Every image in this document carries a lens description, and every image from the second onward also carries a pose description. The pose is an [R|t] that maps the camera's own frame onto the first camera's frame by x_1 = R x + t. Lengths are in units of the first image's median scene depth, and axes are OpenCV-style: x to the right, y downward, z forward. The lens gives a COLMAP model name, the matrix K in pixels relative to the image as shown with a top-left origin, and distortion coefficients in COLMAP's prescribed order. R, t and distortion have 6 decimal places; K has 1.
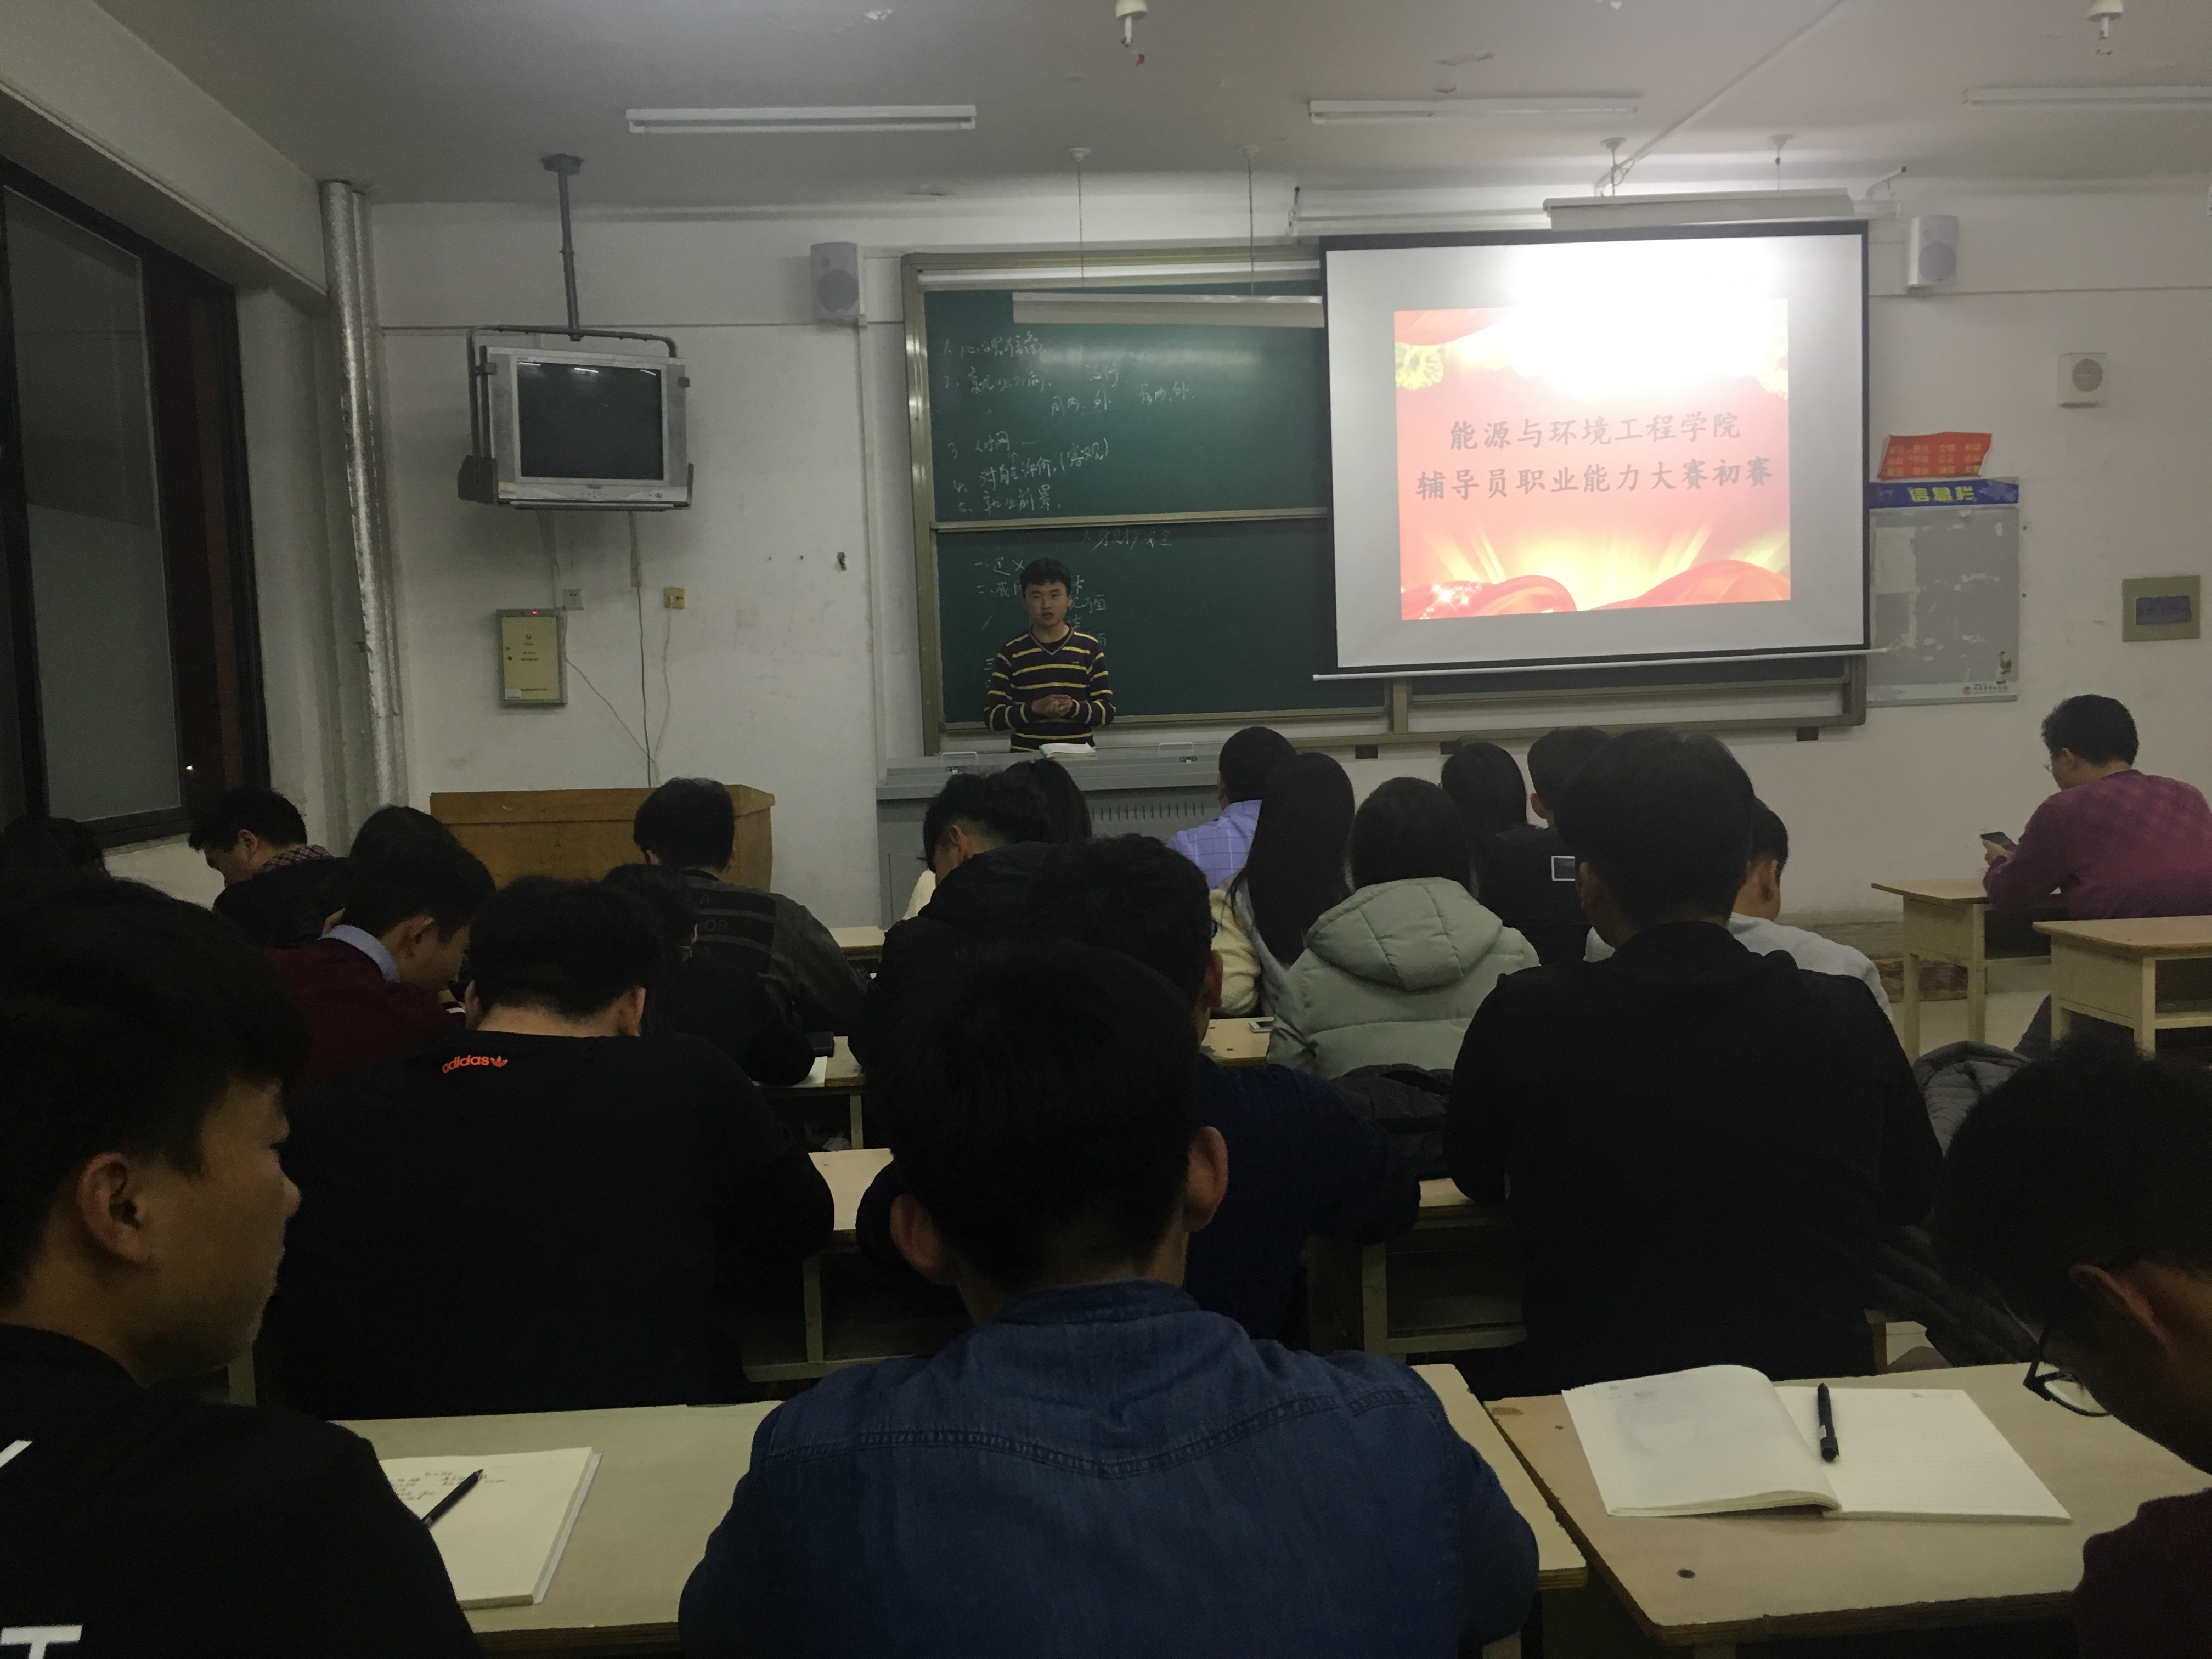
lens RADIAL K [[1907.9, 0, 1106.0], [0, 1907.9, 829.5], [0, 0, 1]] dist [0.088047, -0.136096]
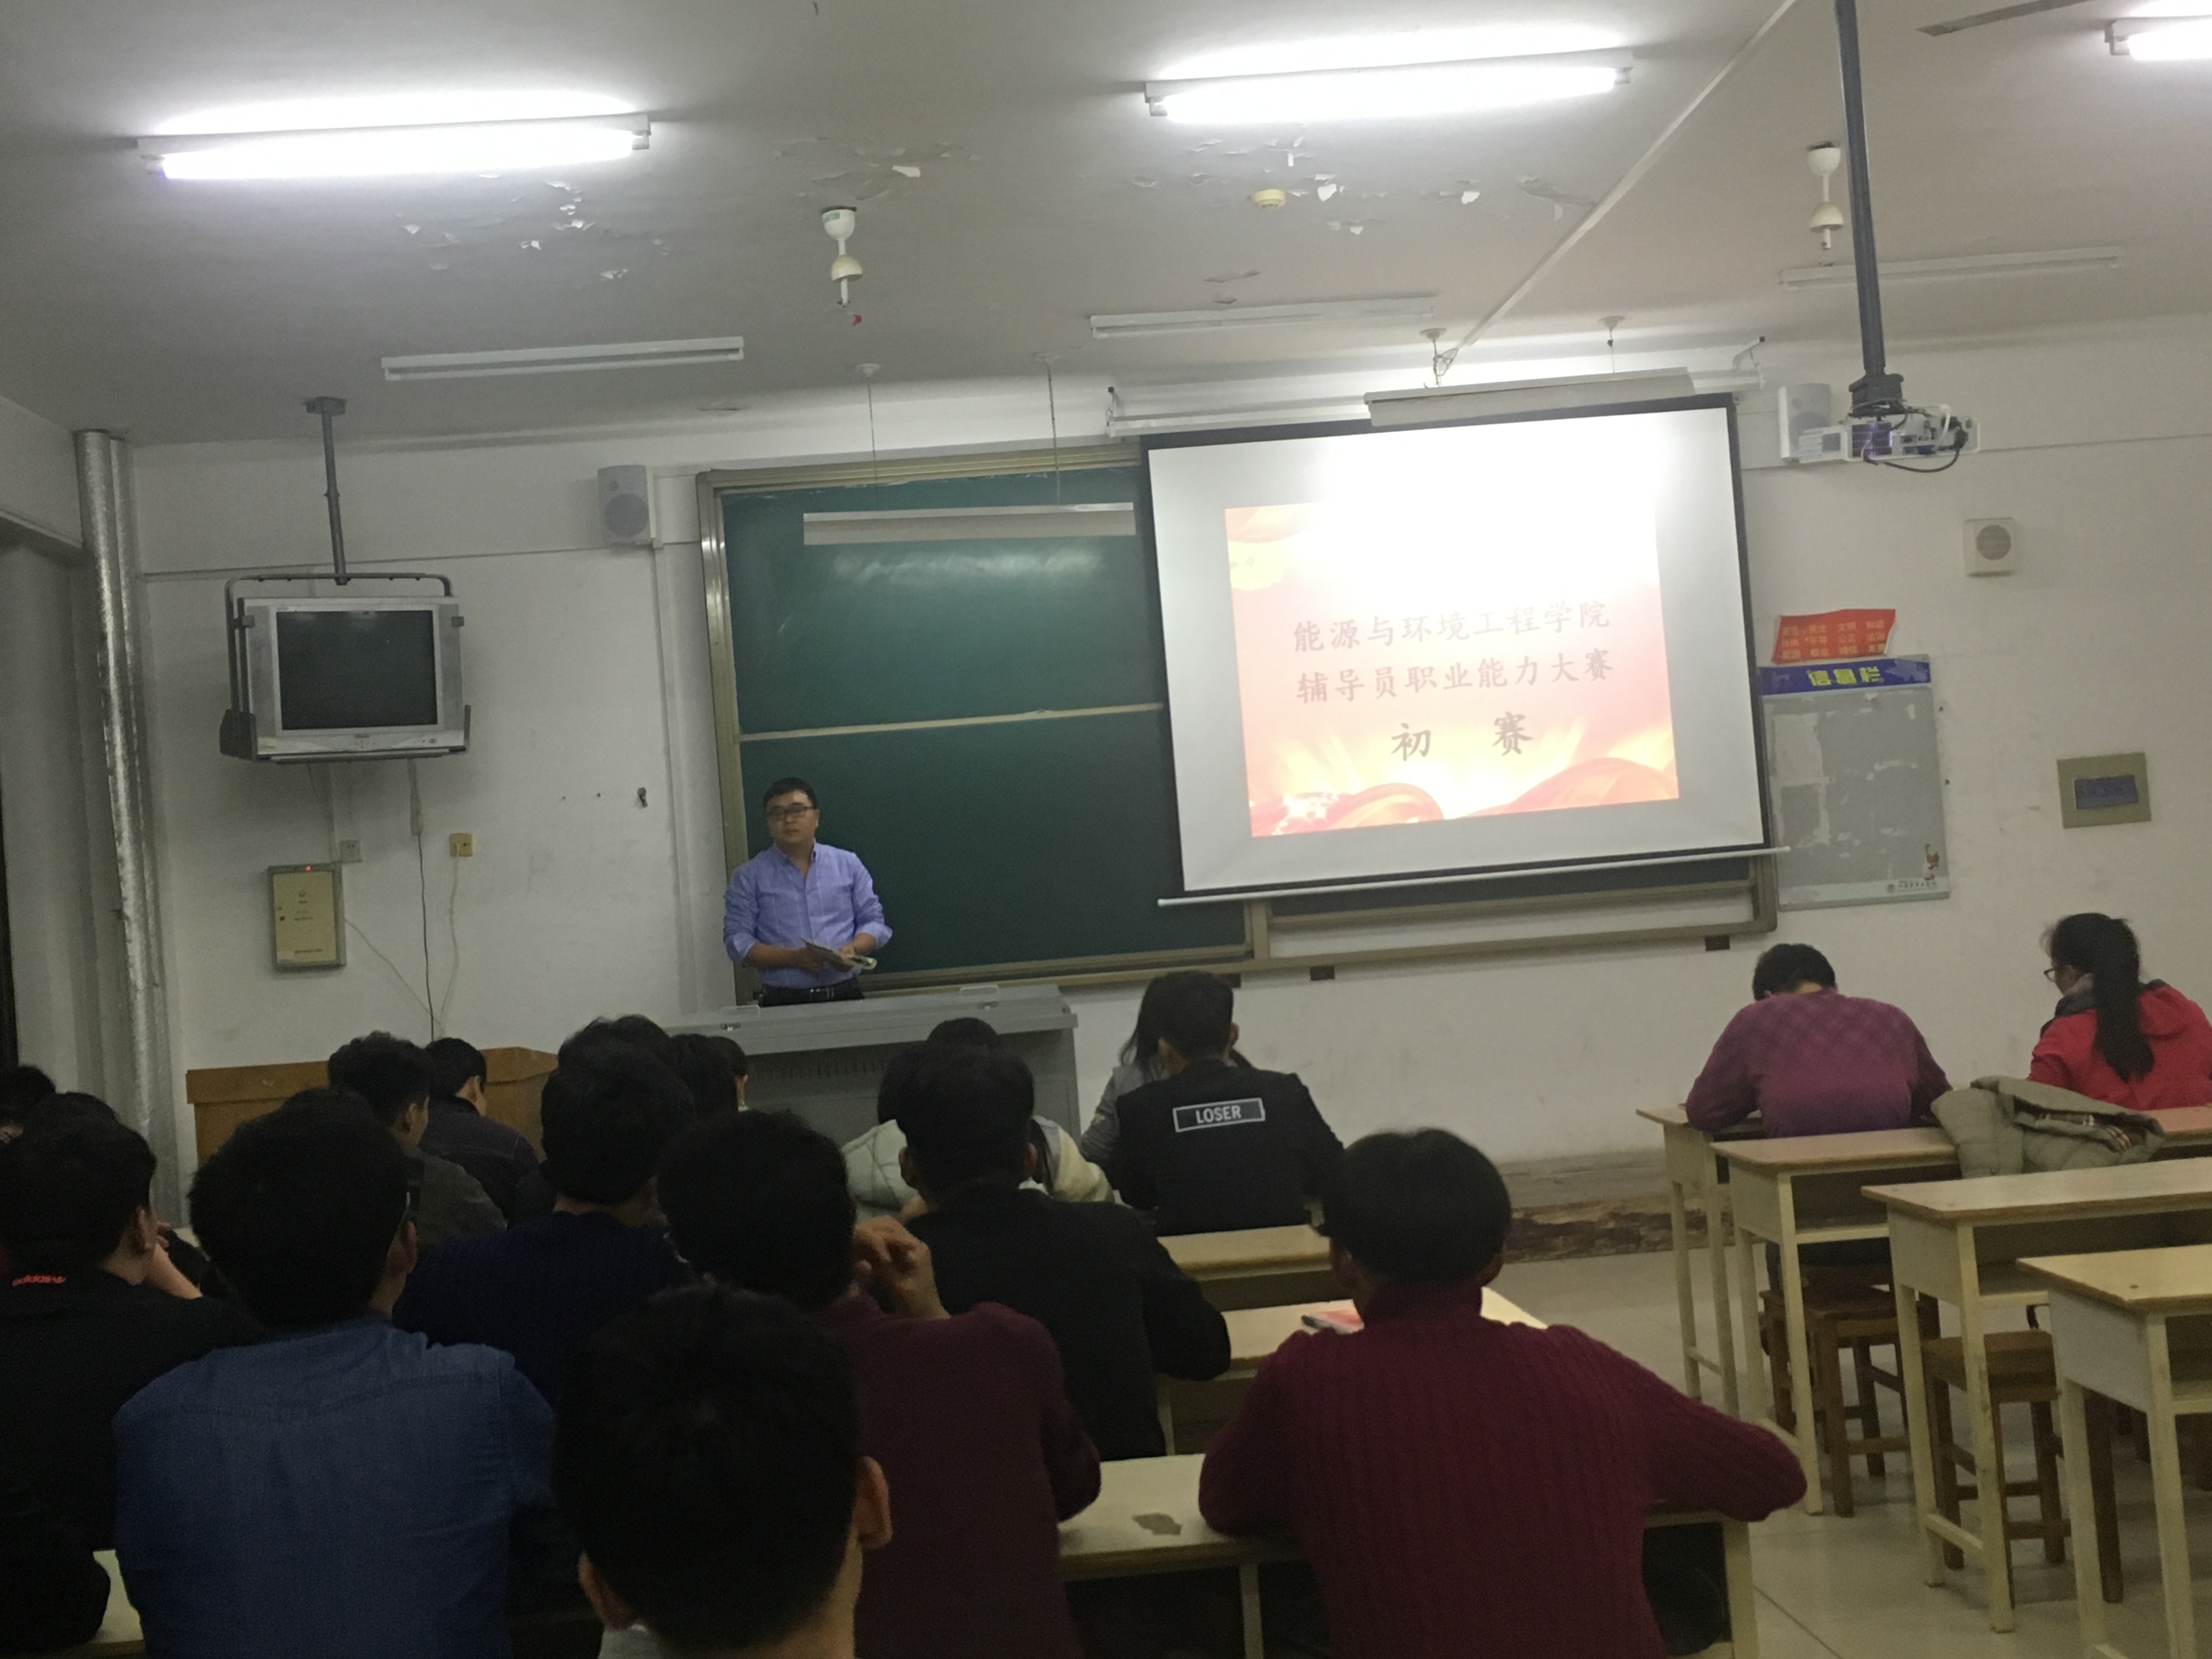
lens RADIAL K [[2447.0, 0, 1106.0], [0, 2447.0, 829.5], [0, 0, 1]] dist [0.057466, -0.012769]
pose [[0.999021, -0.040324, -0.018180, 0.106604], [0.038365, 0.994487, -0.097590, -0.001133], [0.022015, 0.096797, 0.995061, -0.168635]]
